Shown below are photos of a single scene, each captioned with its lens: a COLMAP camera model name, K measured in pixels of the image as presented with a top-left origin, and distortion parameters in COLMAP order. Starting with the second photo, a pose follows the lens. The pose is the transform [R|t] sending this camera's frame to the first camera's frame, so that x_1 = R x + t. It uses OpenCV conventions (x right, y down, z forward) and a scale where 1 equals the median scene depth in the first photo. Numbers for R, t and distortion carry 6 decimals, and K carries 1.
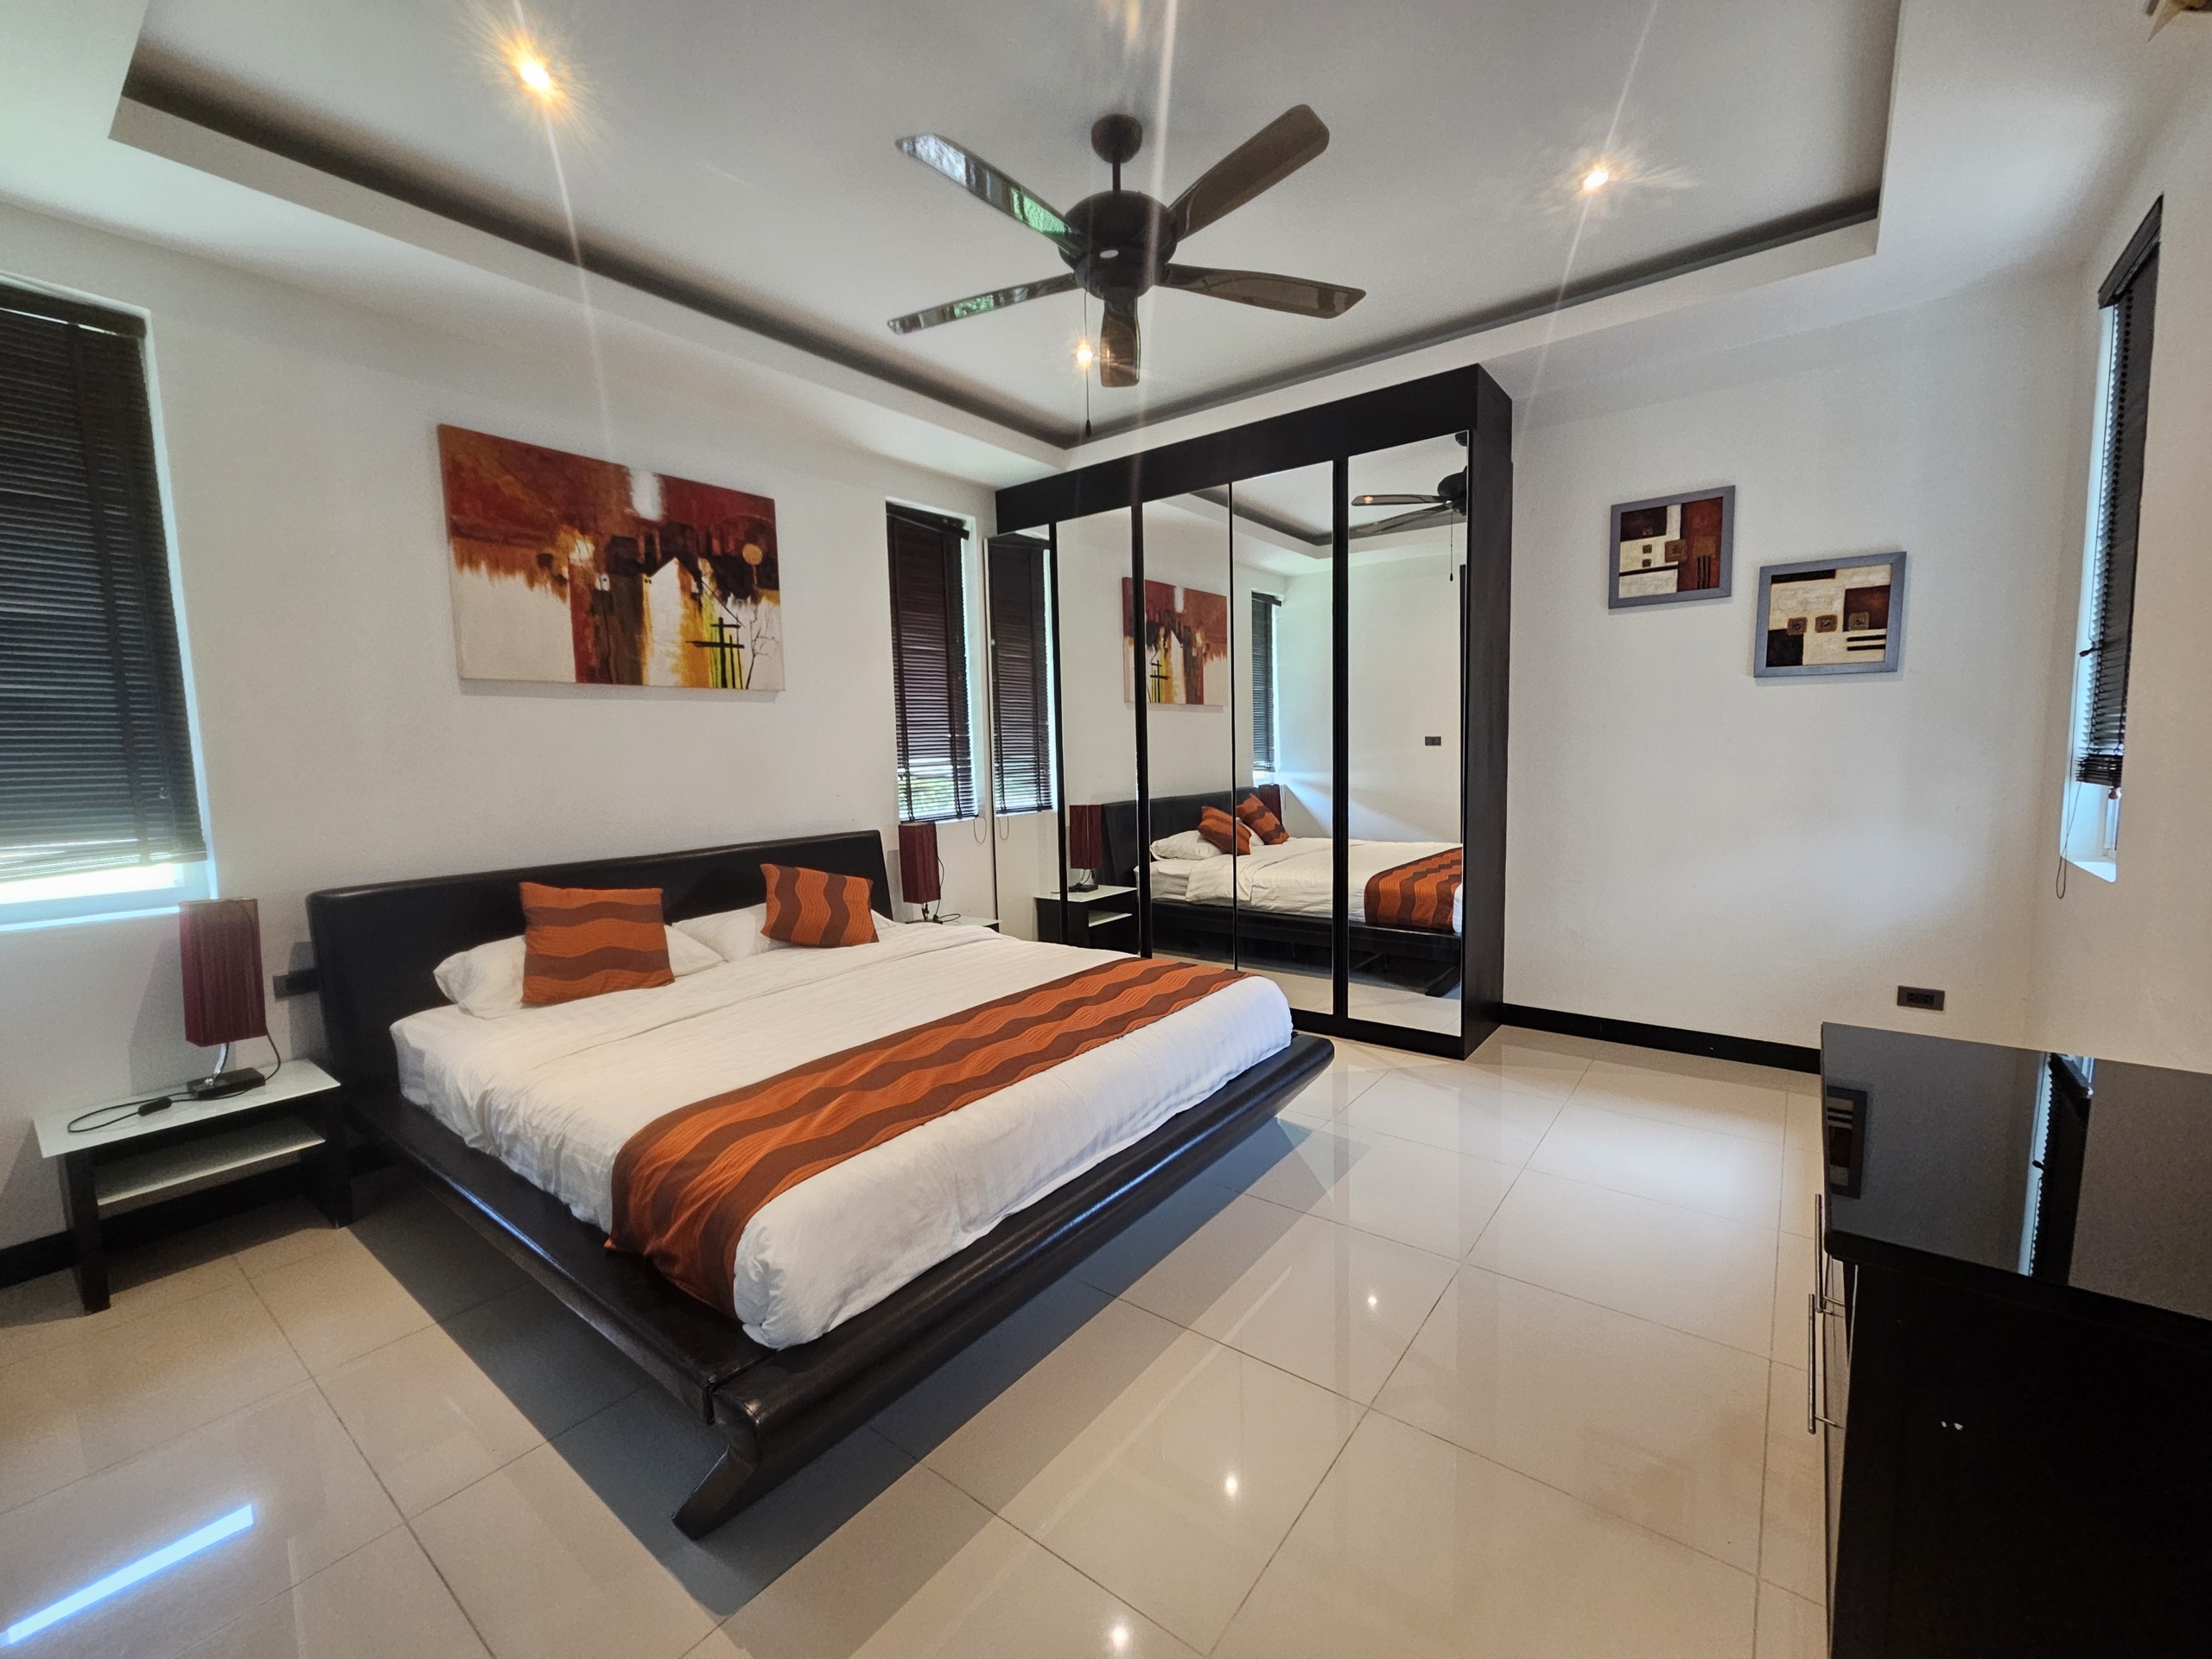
lens RADIAL K [[908.9, 0, 1121.1], [0, 908.9, 831.6], [0, 0, 1]] dist [-0.001247, 0.000289]
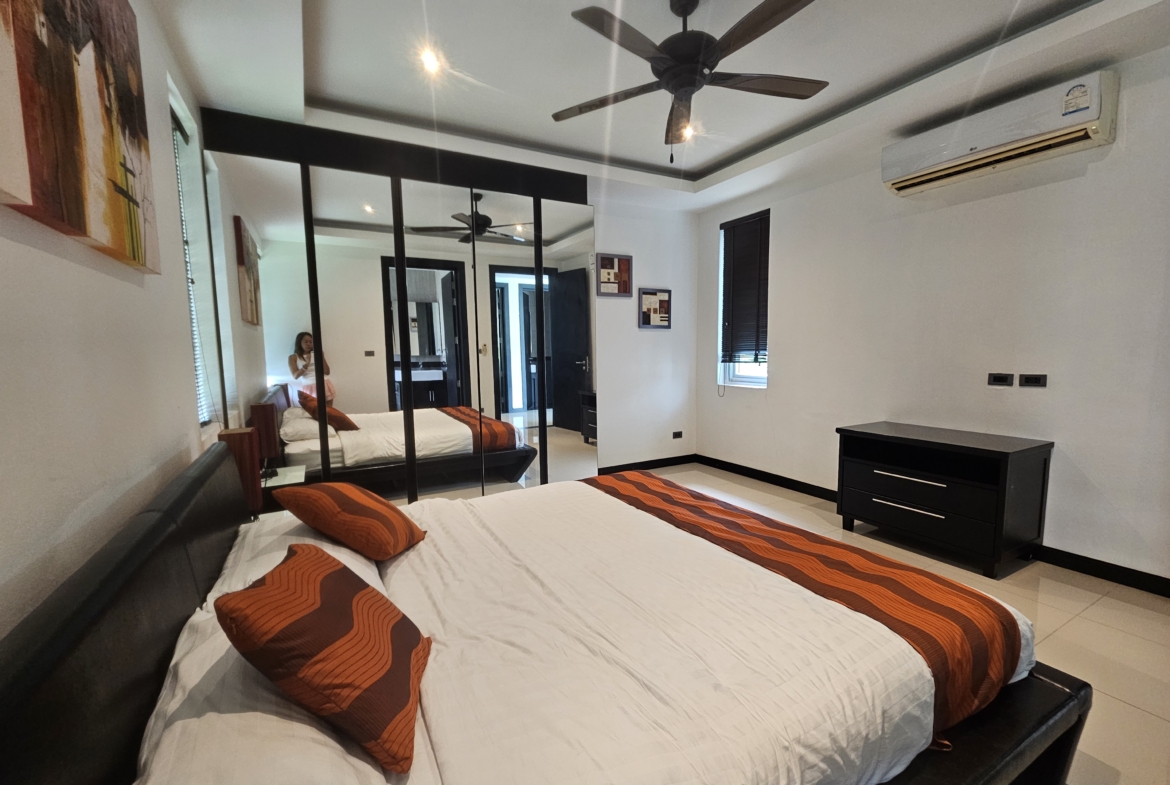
lens RADIAL K [[468.7, 0, 579.6], [0, 468.7, 390.9], [0, 0, 1]] dist [-0.002729, -0.000009]
pose [[0.421621, -0.064655, 0.904464, -0.643696], [0.092593, 0.995311, 0.027987, -0.038105], [-0.902033, 0.071947, 0.425630, 0.568251]]
